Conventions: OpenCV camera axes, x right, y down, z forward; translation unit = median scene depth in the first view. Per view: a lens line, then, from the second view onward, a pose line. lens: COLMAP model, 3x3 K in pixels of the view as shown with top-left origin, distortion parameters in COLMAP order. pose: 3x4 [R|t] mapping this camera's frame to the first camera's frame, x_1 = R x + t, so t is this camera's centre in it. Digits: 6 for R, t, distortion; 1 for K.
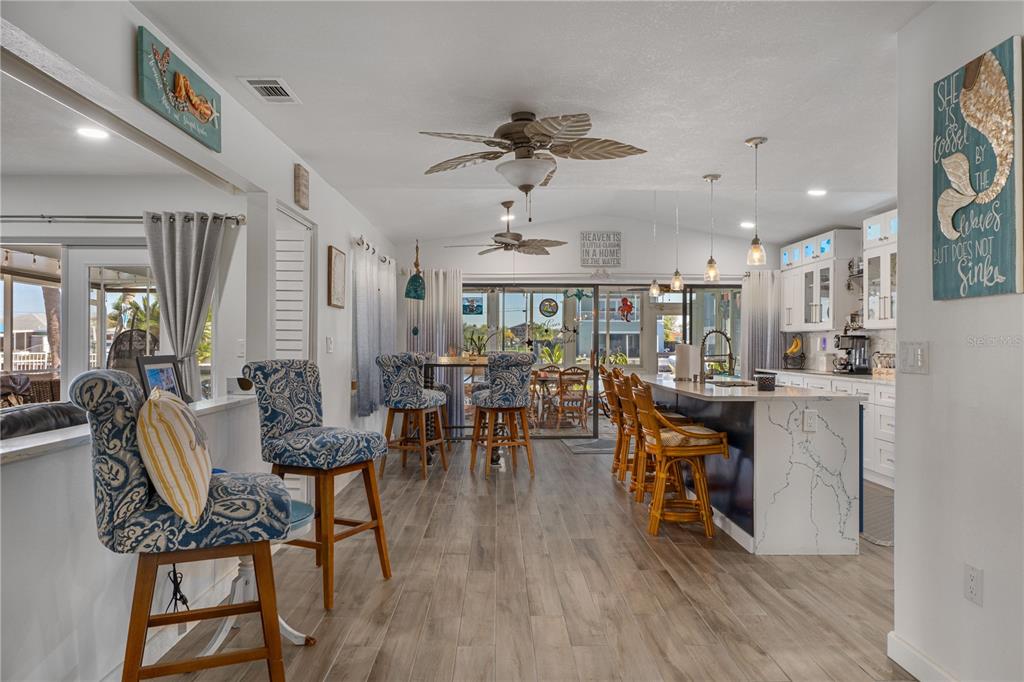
lens RADIAL K [[671.2, 0, 512.0], [0, 671.2, 341.0], [0, 0, 1]] dist [-0.082096, 0.074076]
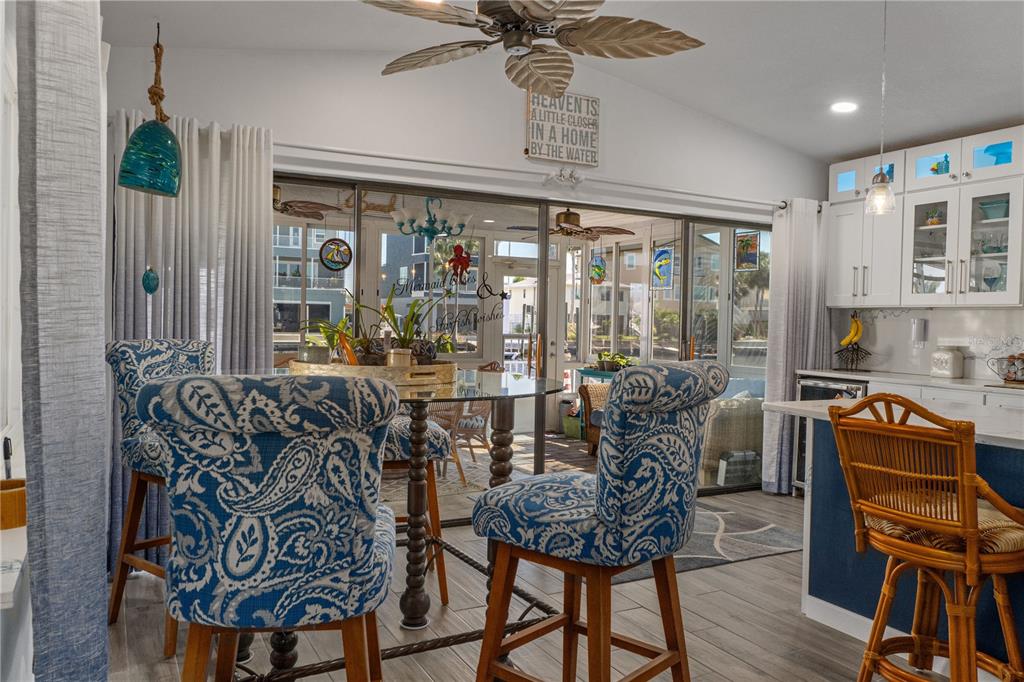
lens RADIAL K [[752.1, 0, 510.2], [0, 752.1, 337.2], [0, 0, 1]] dist [-0.009211, -0.000530]
pose [[0.895310, 0.005177, 0.445414, -0.169850], [-0.019458, 0.999433, 0.027497, 0.000063], [-0.445019, -0.033285, 0.894903, 0.624501]]
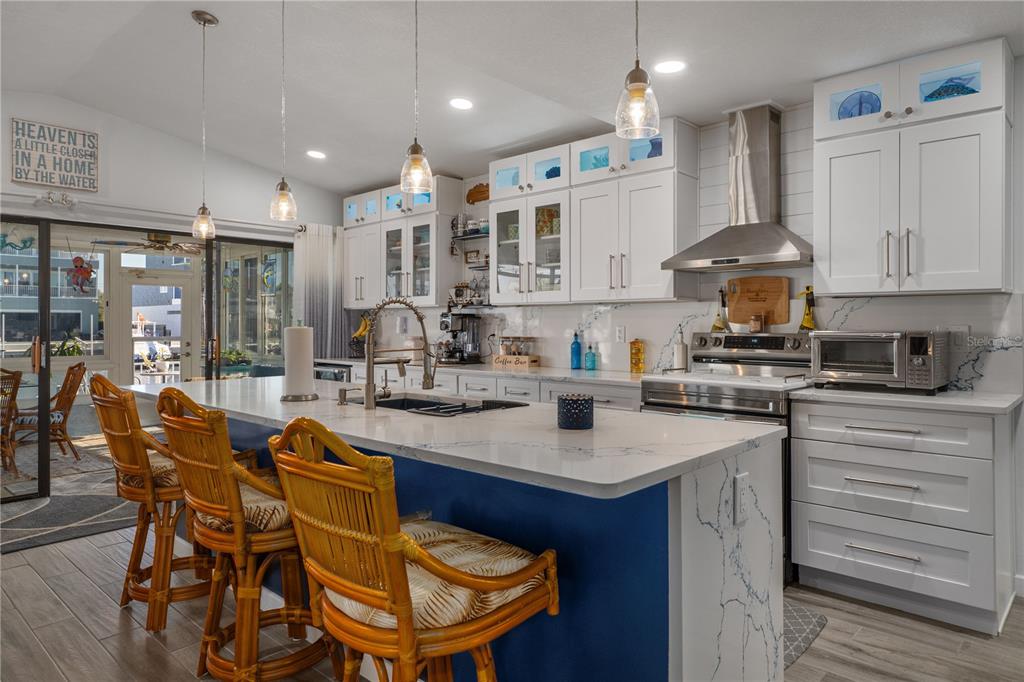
lens RADIAL K [[637.3, 0, 509.5], [0, 637.3, 322.2], [0, 0, 1]] dist [-0.005671, 0.000234]
pose [[0.694480, -0.001894, 0.719510, 0.016341], [0.000537, 0.999998, 0.002114, 0.000029], [-0.719512, -0.001082, 0.694479, 0.426443]]
